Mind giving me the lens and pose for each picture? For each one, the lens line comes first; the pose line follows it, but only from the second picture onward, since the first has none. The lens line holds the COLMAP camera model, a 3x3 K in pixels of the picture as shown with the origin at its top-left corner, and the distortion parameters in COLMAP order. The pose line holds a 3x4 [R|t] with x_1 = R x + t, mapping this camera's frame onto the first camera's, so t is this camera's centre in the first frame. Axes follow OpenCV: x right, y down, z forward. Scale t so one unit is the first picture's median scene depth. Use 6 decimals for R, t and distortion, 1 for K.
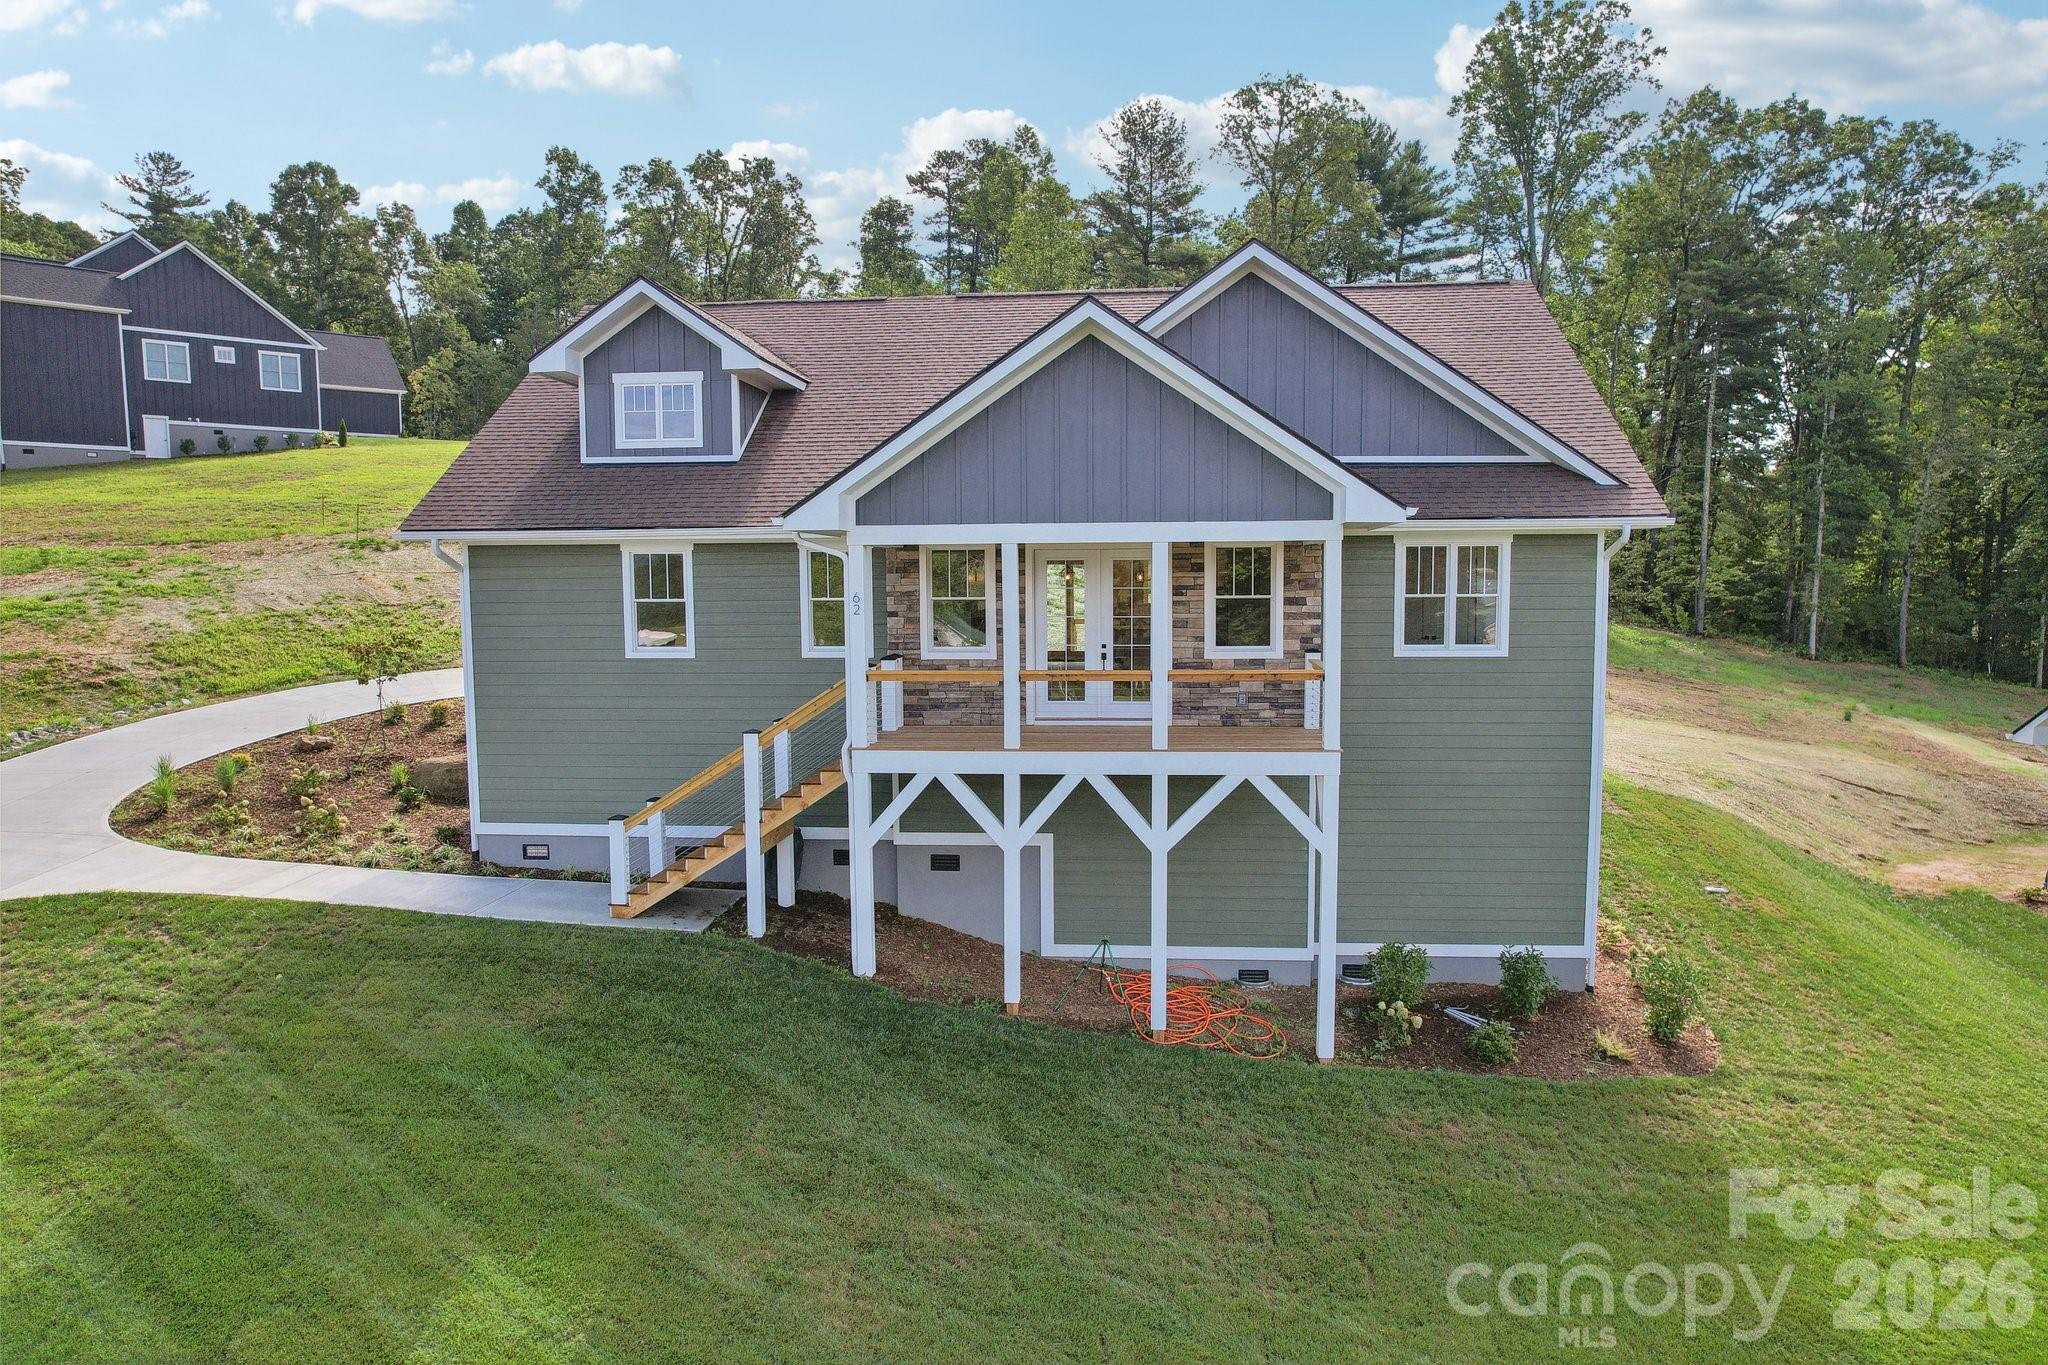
lens RADIAL K [[1322.9, 0, 1029.9], [0, 1322.9, 691.3], [0, 0, 1]] dist [-0.108959, 0.100521]
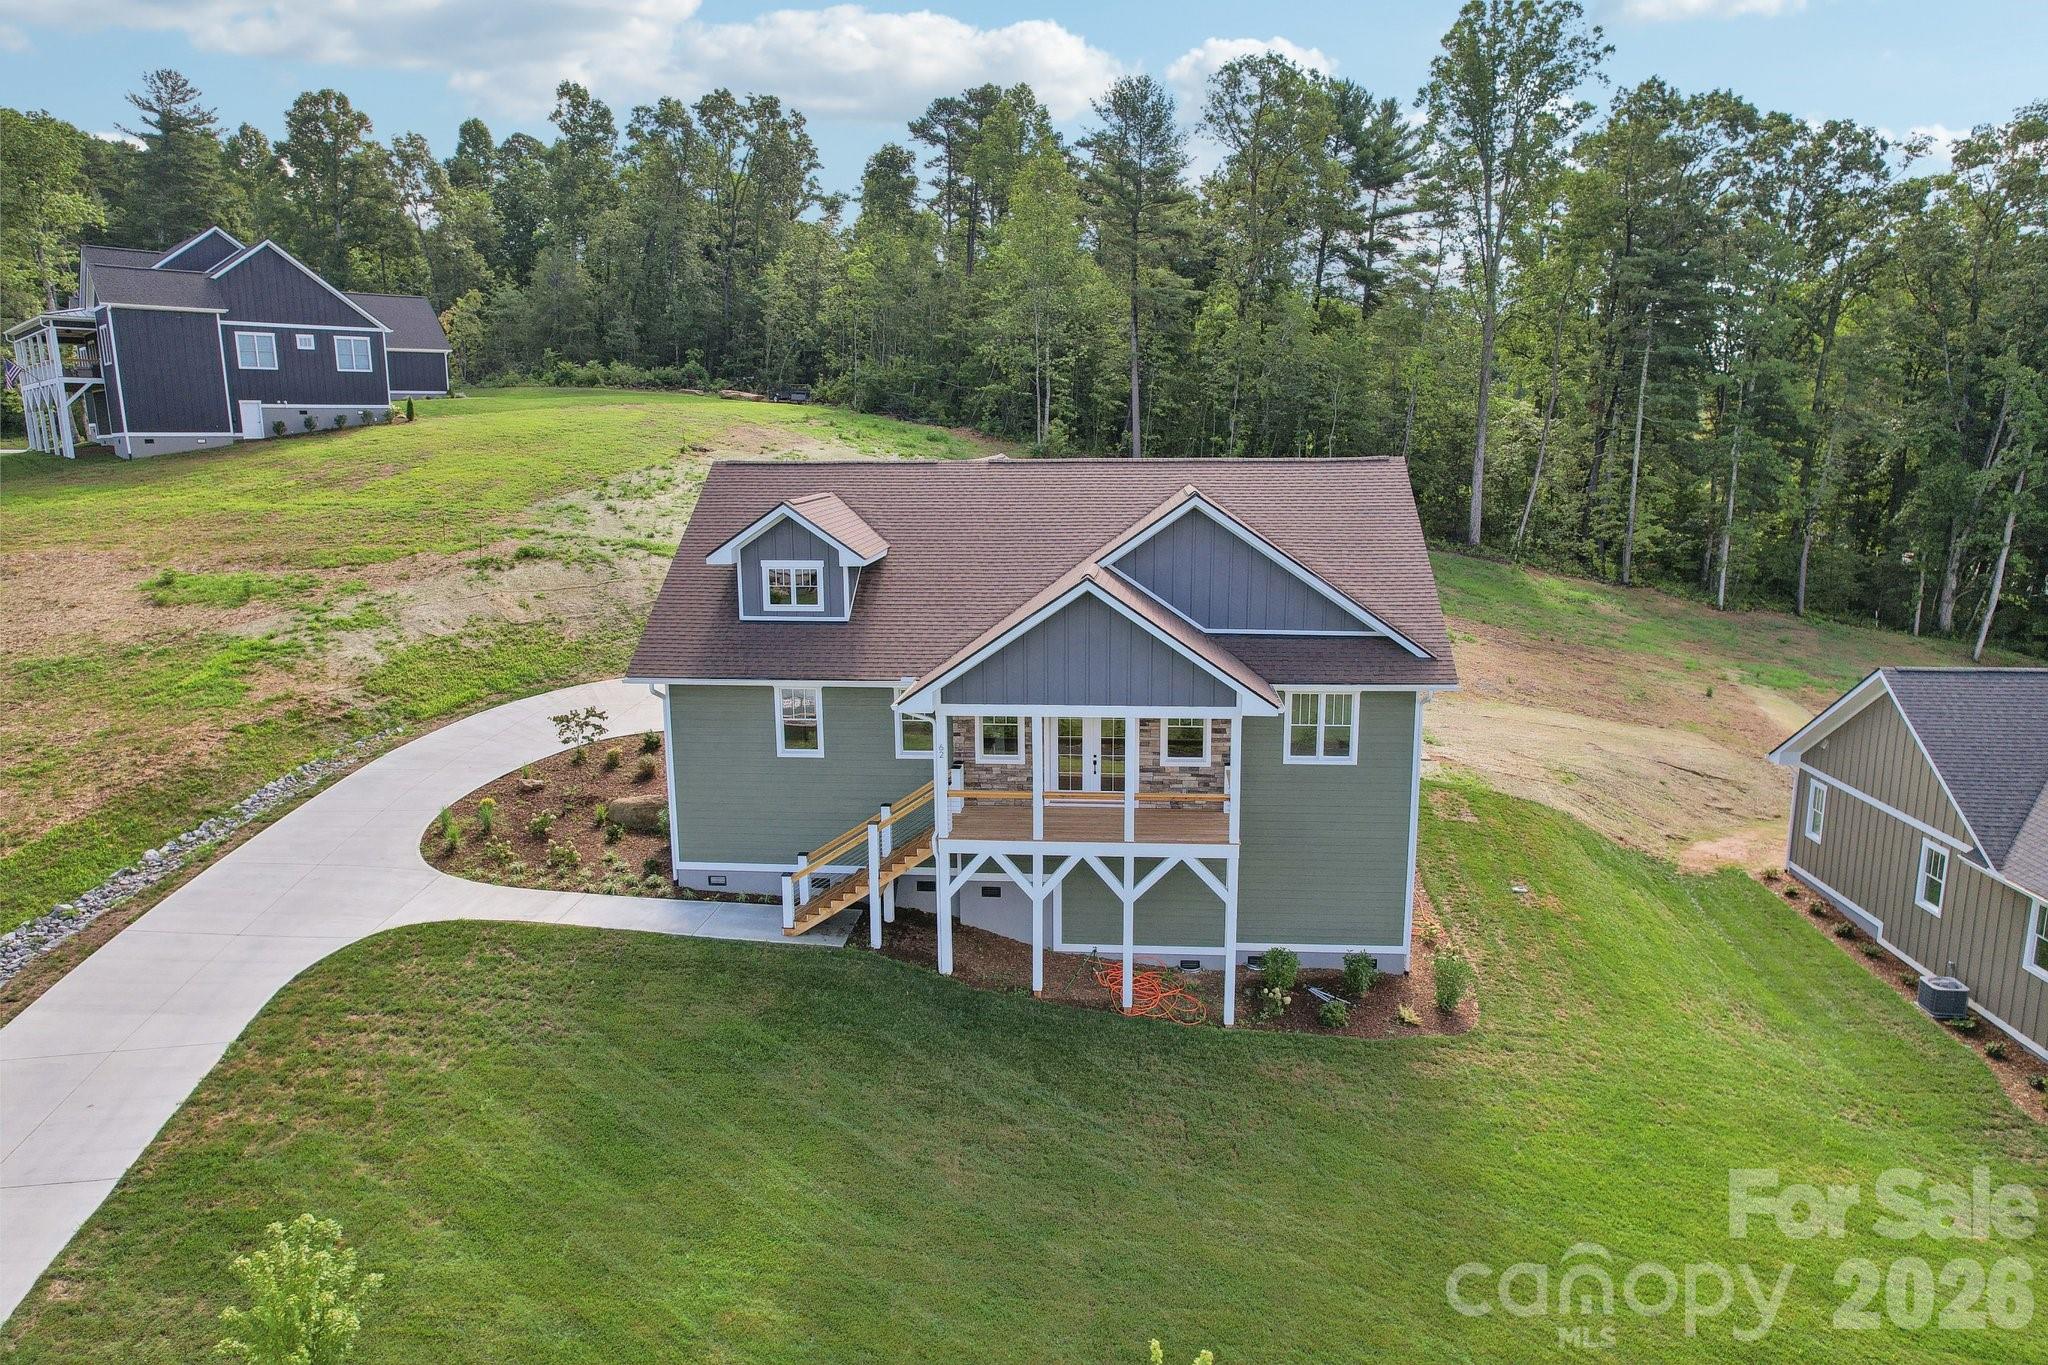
lens RADIAL K [[1322.9, 0, 1029.9], [0, 1322.9, 691.3], [0, 0, 1]] dist [-0.108959, 0.100521]
pose [[0.999966, -0.000159, 0.008222, -0.016560], [-0.000660, 0.995046, 0.099413, -0.133618], [-0.008197, -0.099415, 0.995012, -0.265805]]
